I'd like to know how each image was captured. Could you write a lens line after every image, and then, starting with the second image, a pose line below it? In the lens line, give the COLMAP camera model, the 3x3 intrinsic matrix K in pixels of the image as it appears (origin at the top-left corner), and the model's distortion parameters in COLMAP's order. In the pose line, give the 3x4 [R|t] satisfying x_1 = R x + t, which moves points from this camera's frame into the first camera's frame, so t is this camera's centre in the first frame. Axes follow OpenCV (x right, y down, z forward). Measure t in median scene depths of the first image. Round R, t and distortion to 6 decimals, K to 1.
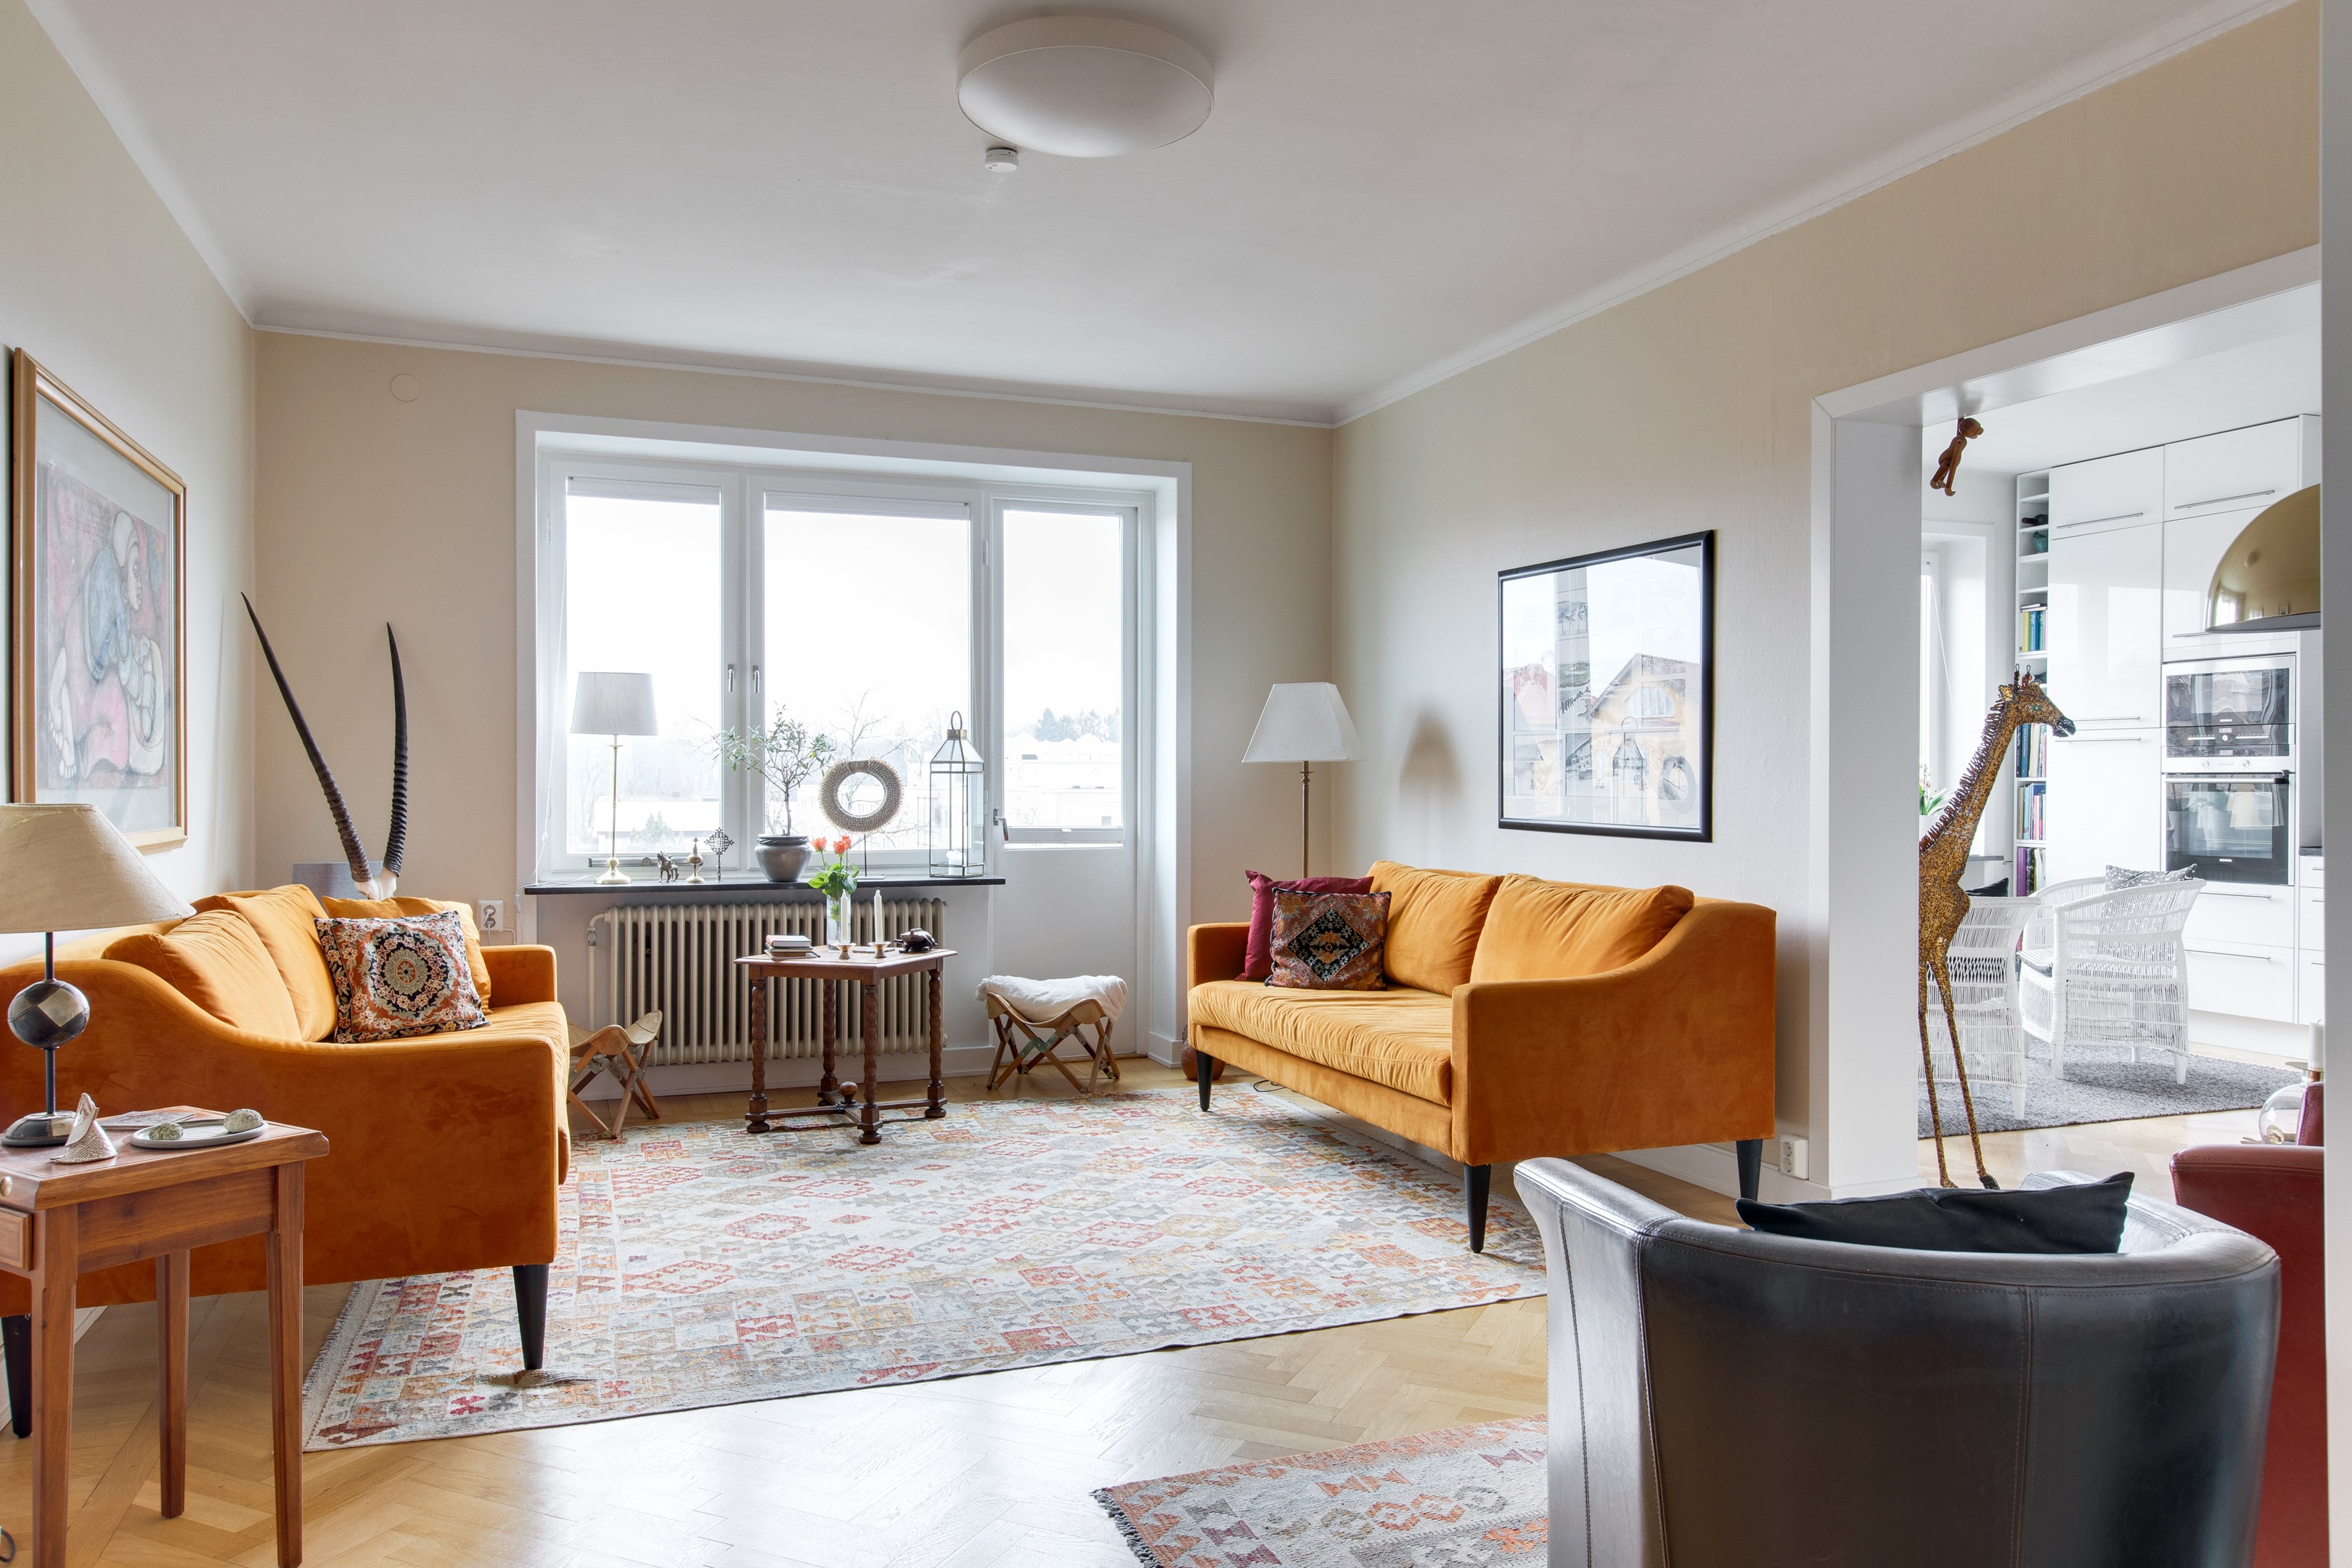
lens RADIAL K [[1709.5, 0, 1164.0], [0, 1709.5, 788.8], [0, 0, 1]] dist [0.015348, 0.003888]
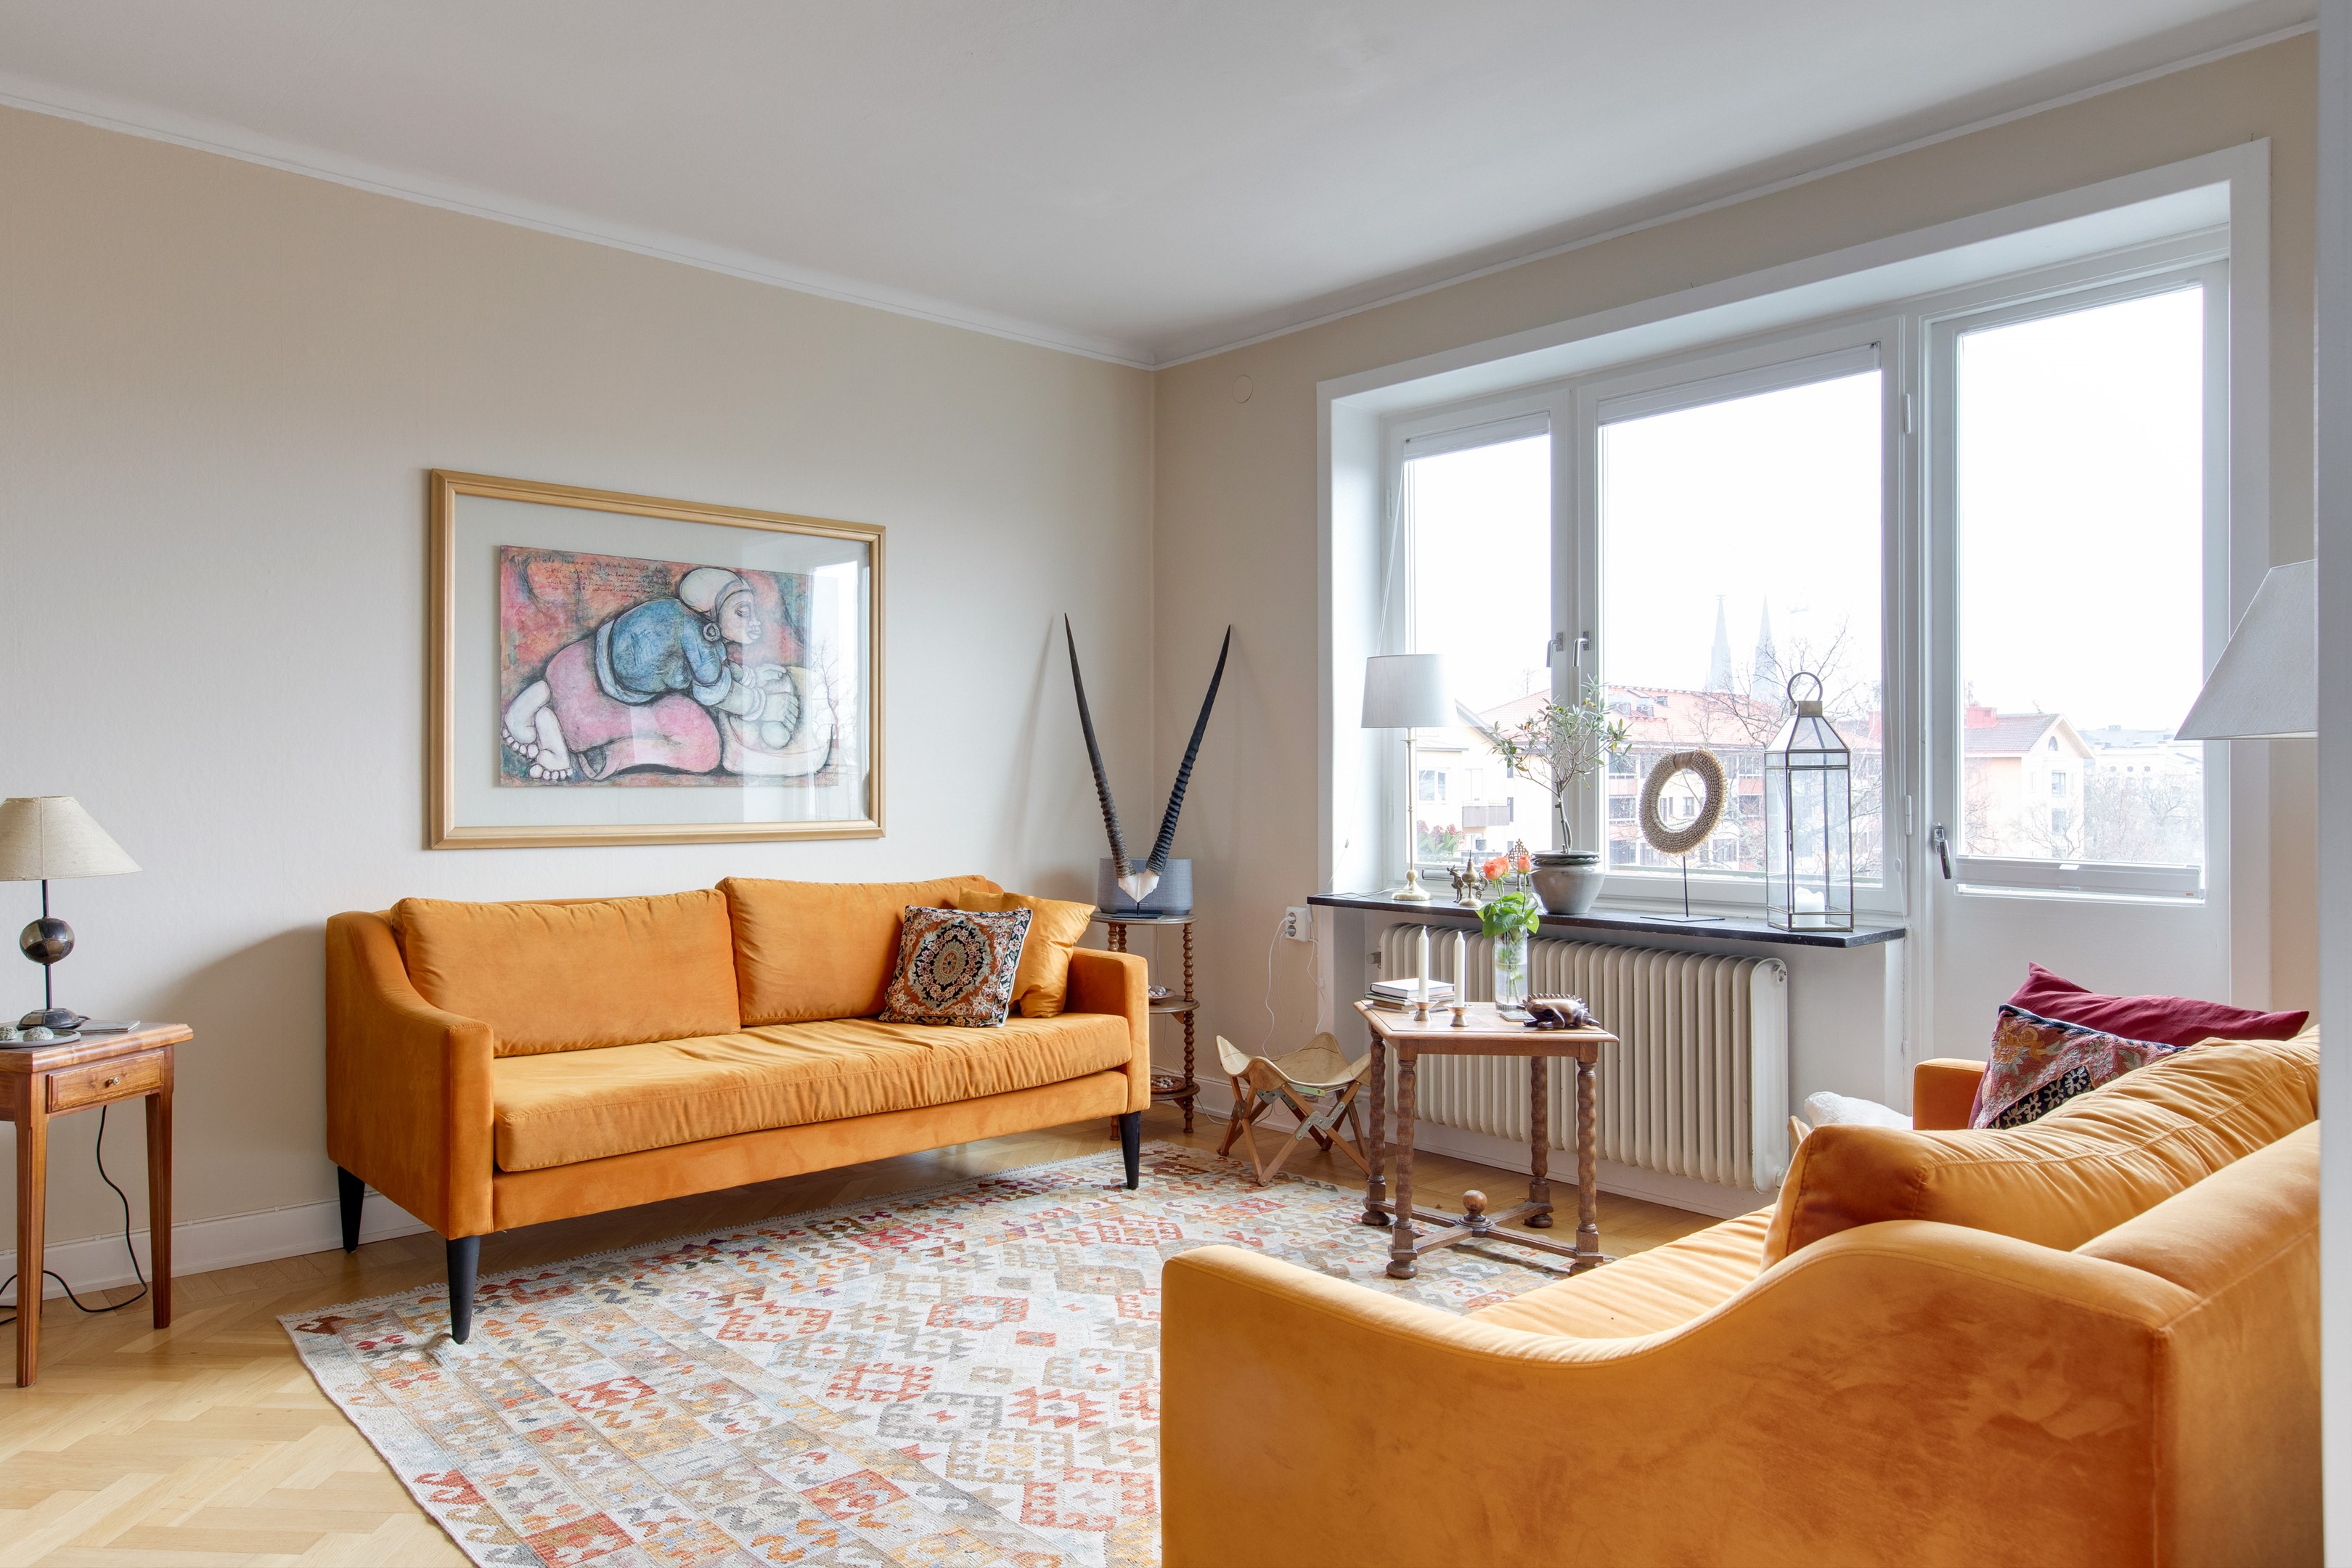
lens RADIAL K [[1600.2, 0, 1162.7], [0, 1600.2, 765.9], [0, 0, 1]] dist [0.016469, 0.000905]
pose [[0.322751, -0.012645, -0.946399, 0.549874], [-0.006115, 0.999862, -0.015444, 0.001061], [0.946464, 0.010772, 0.322629, 0.844654]]
